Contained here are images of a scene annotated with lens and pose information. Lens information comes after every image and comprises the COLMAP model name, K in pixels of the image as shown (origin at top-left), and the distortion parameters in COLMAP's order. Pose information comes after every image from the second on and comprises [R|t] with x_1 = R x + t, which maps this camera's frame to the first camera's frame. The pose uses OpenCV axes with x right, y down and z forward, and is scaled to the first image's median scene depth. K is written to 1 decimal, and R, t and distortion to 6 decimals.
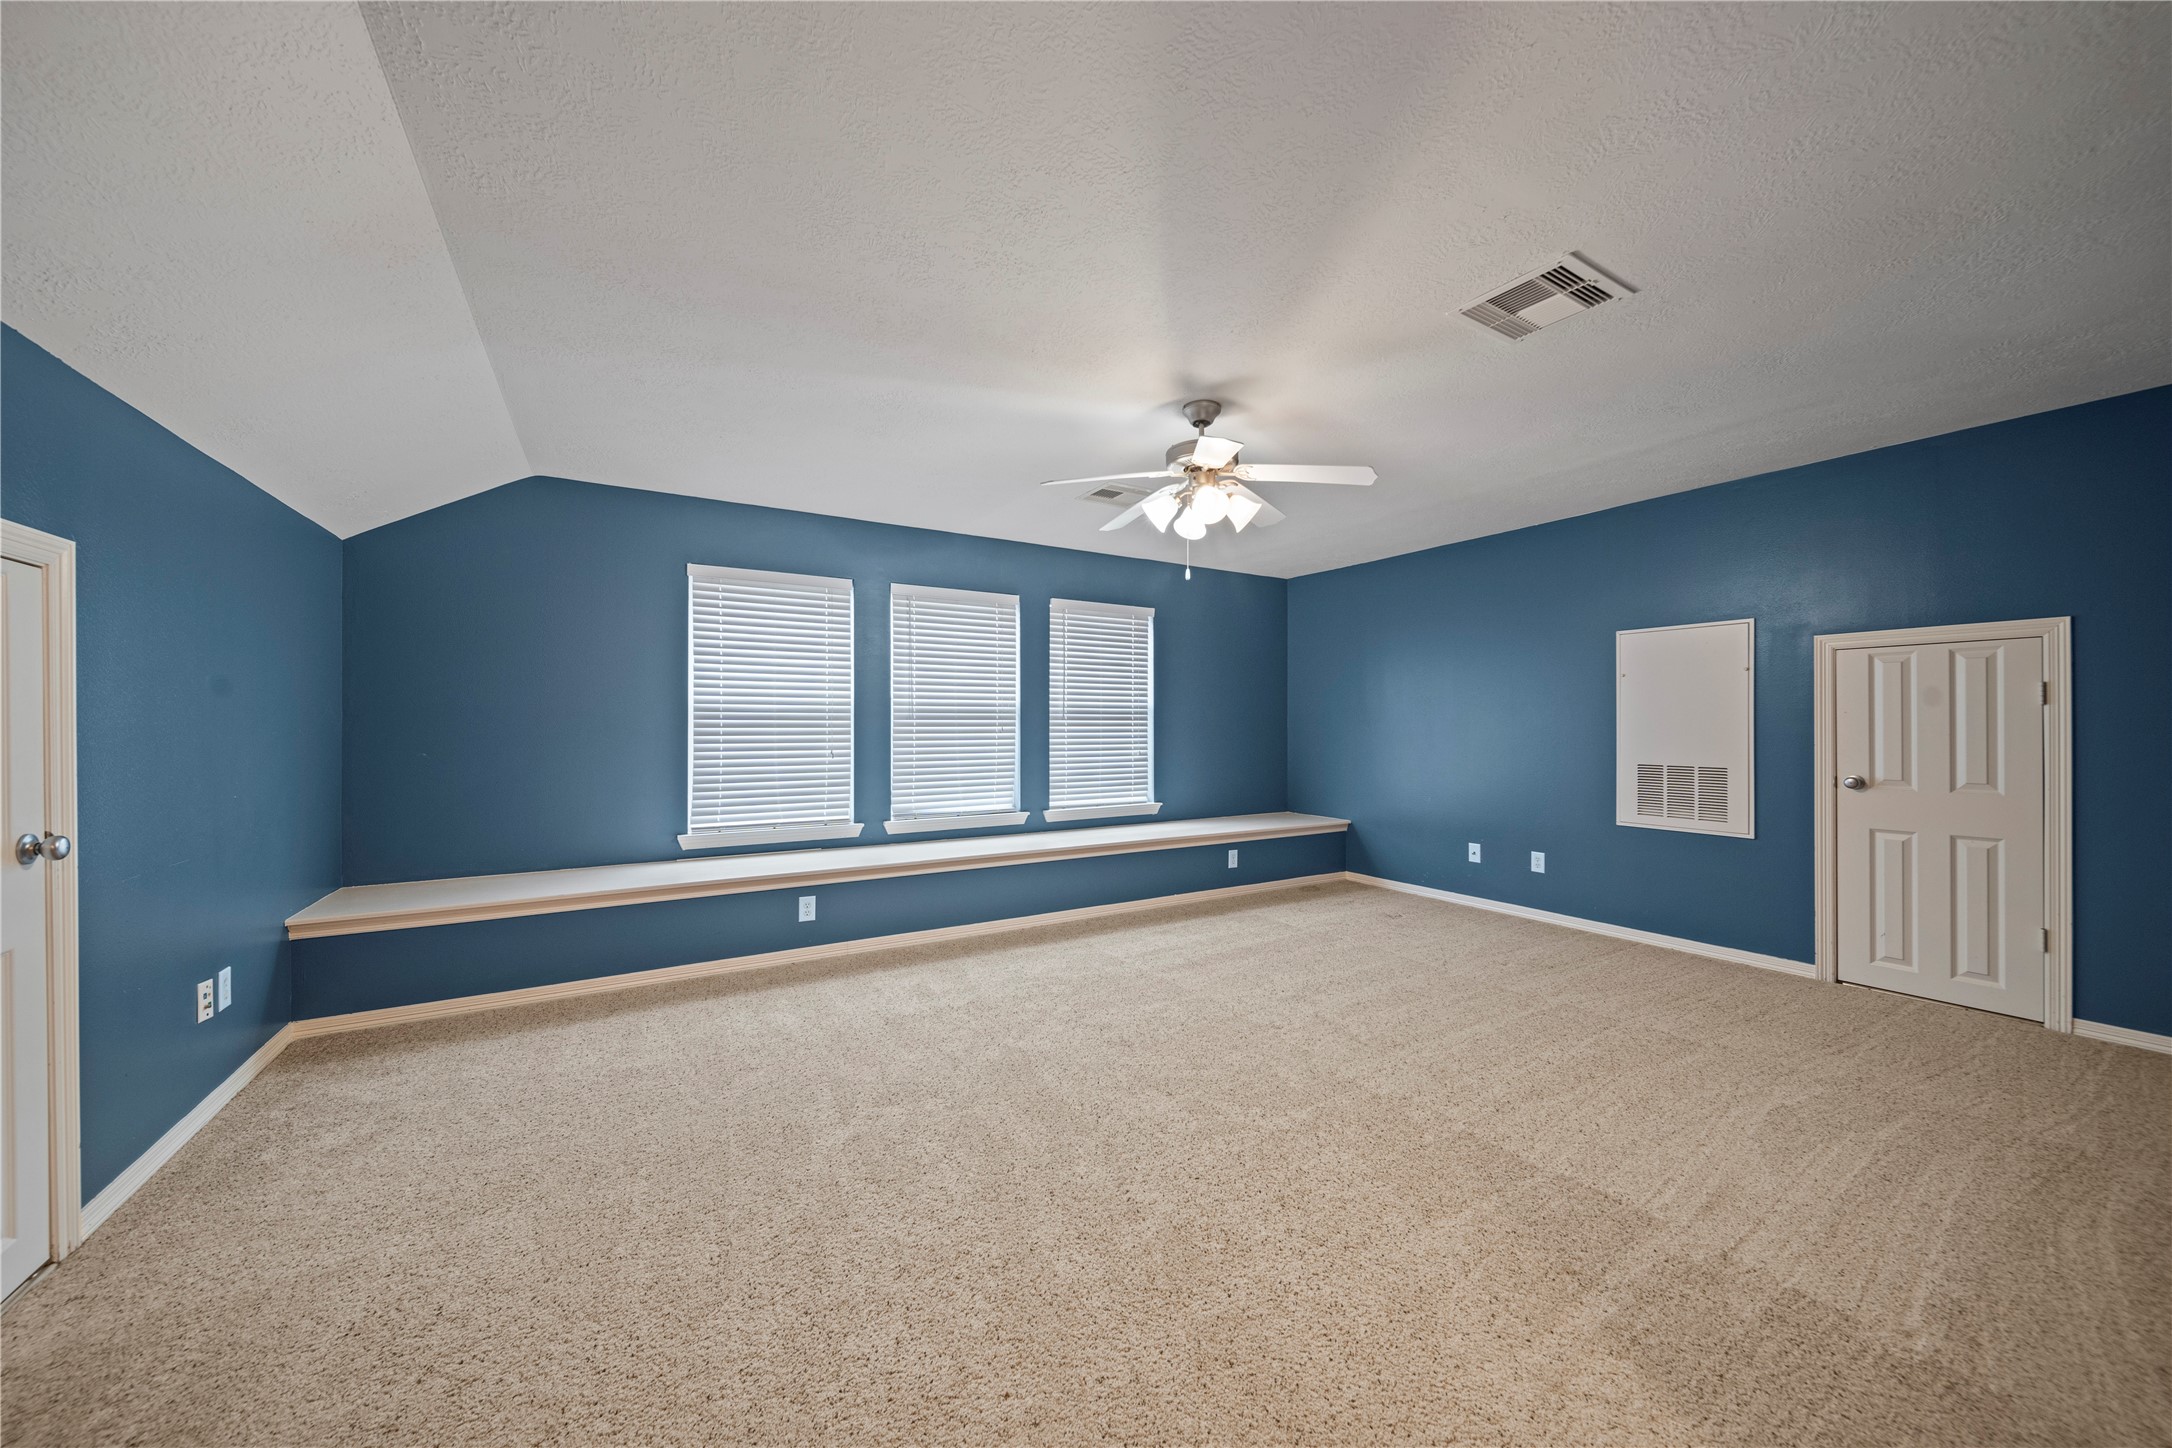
lens RADIAL K [[766.8, 0, 1088.2], [0, 766.8, 723.4], [0, 0, 1]] dist [-0.002929, -0.000694]
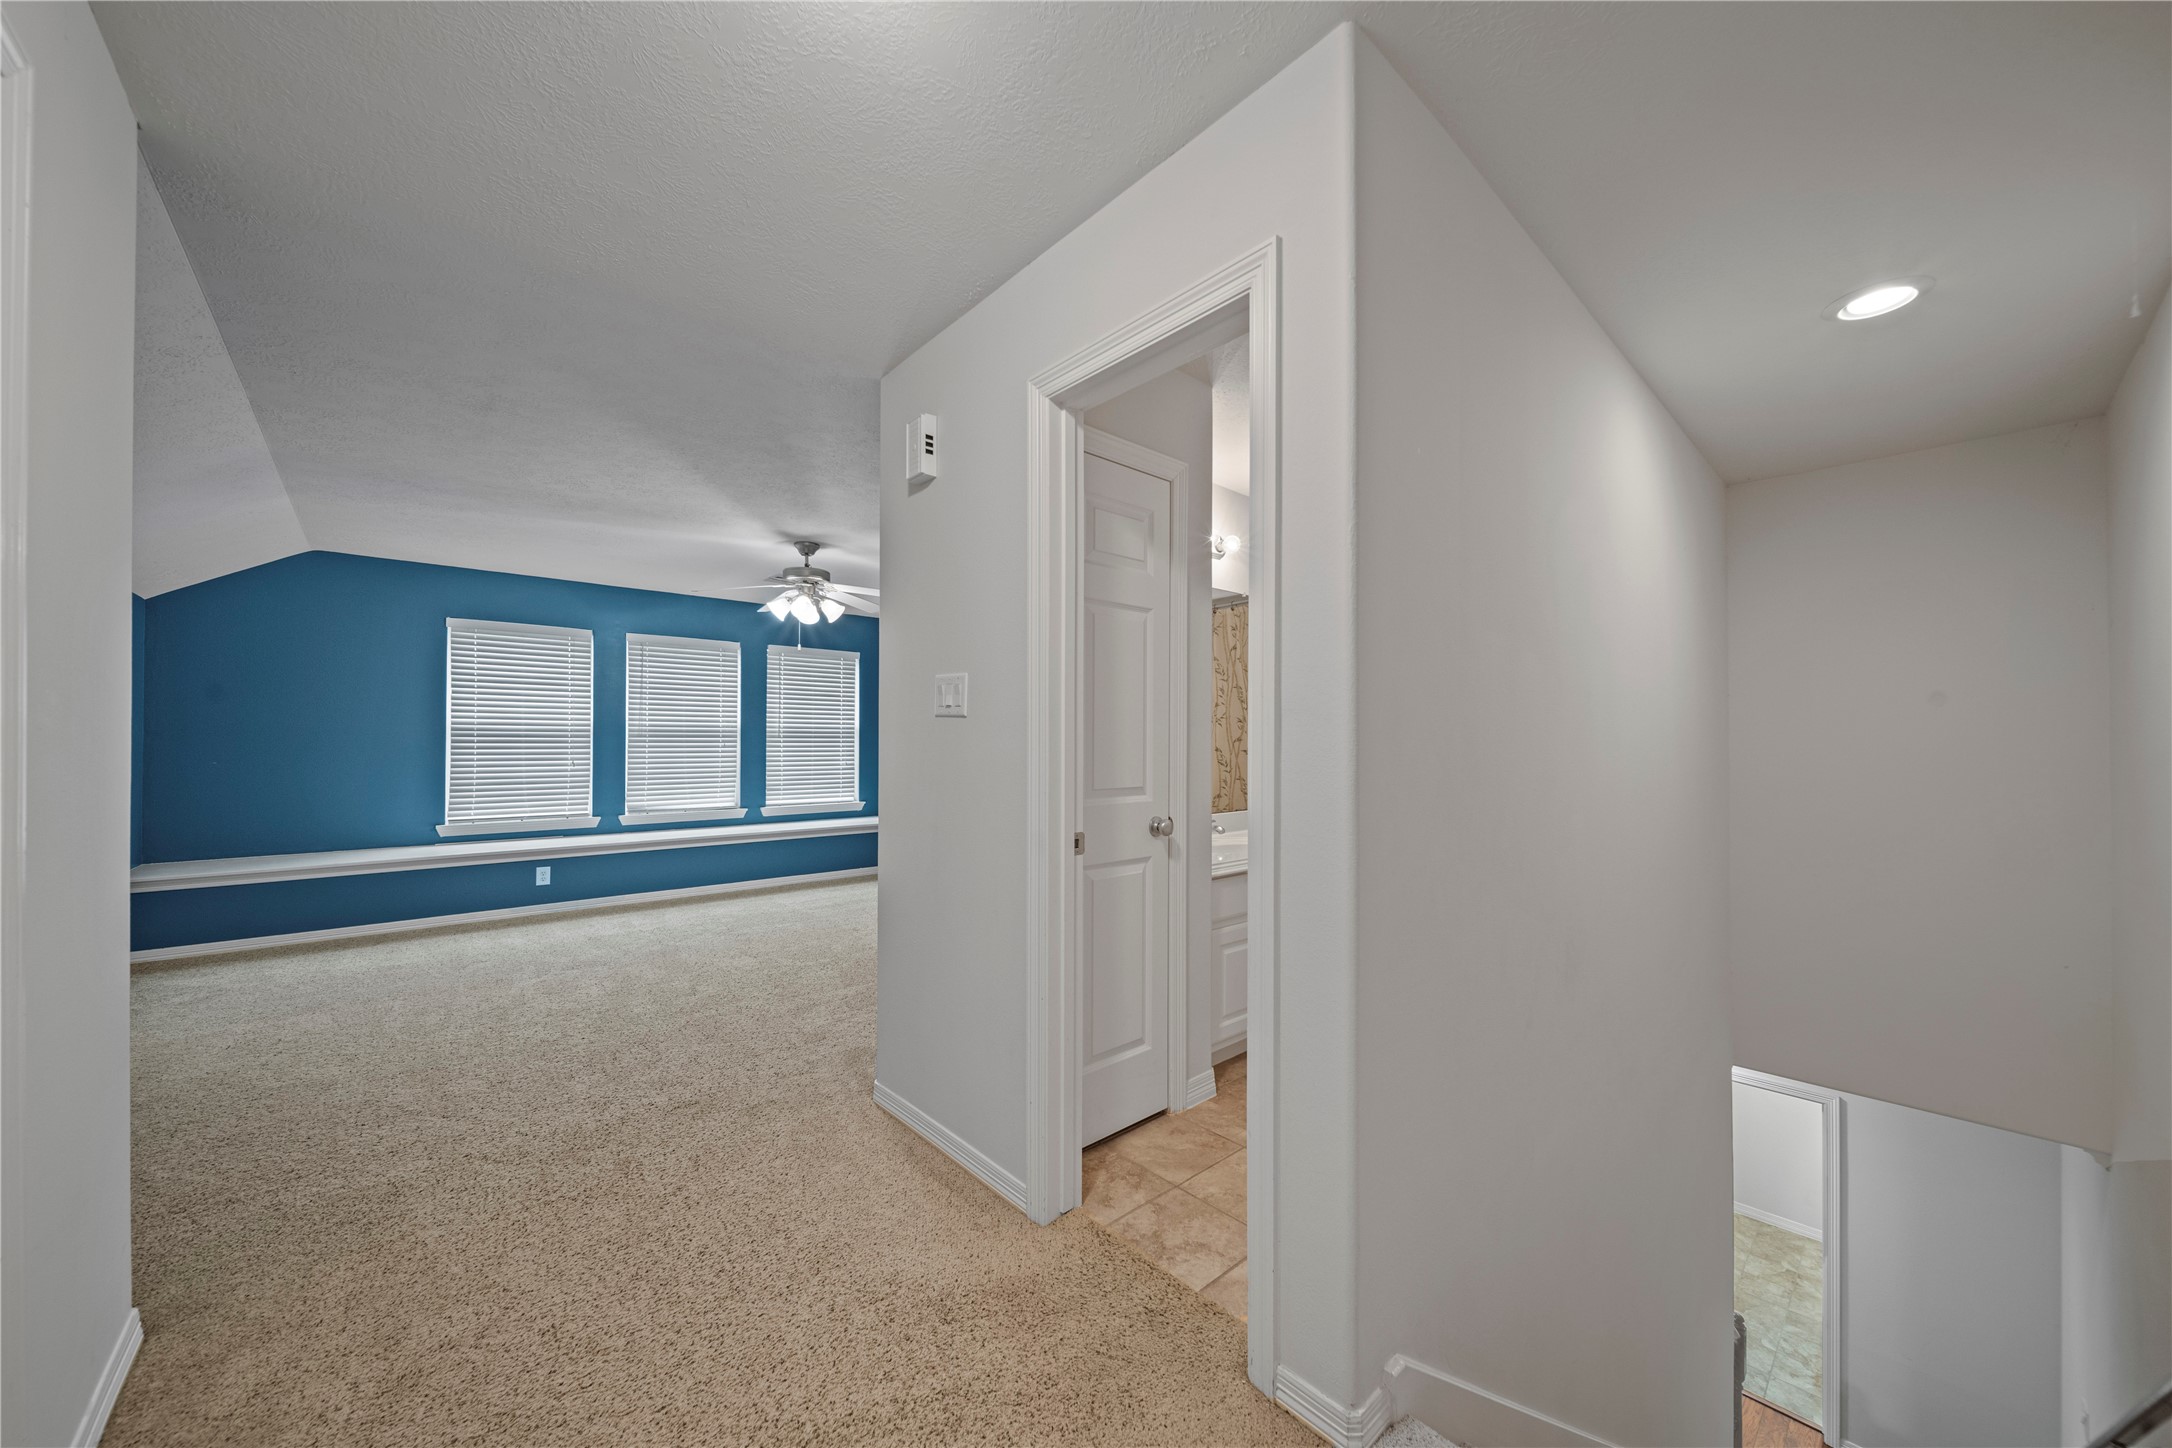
lens RADIAL K [[766.8, 0, 1085.8], [0, 766.8, 734.8], [0, 0, 1]] dist [-0.002929, -0.000694]
pose [[0.980868, 0.004302, 0.194625, 0.278968], [-0.002982, 0.999971, -0.007074, -0.002526], [-0.194650, 0.006358, 0.980852, -0.466204]]
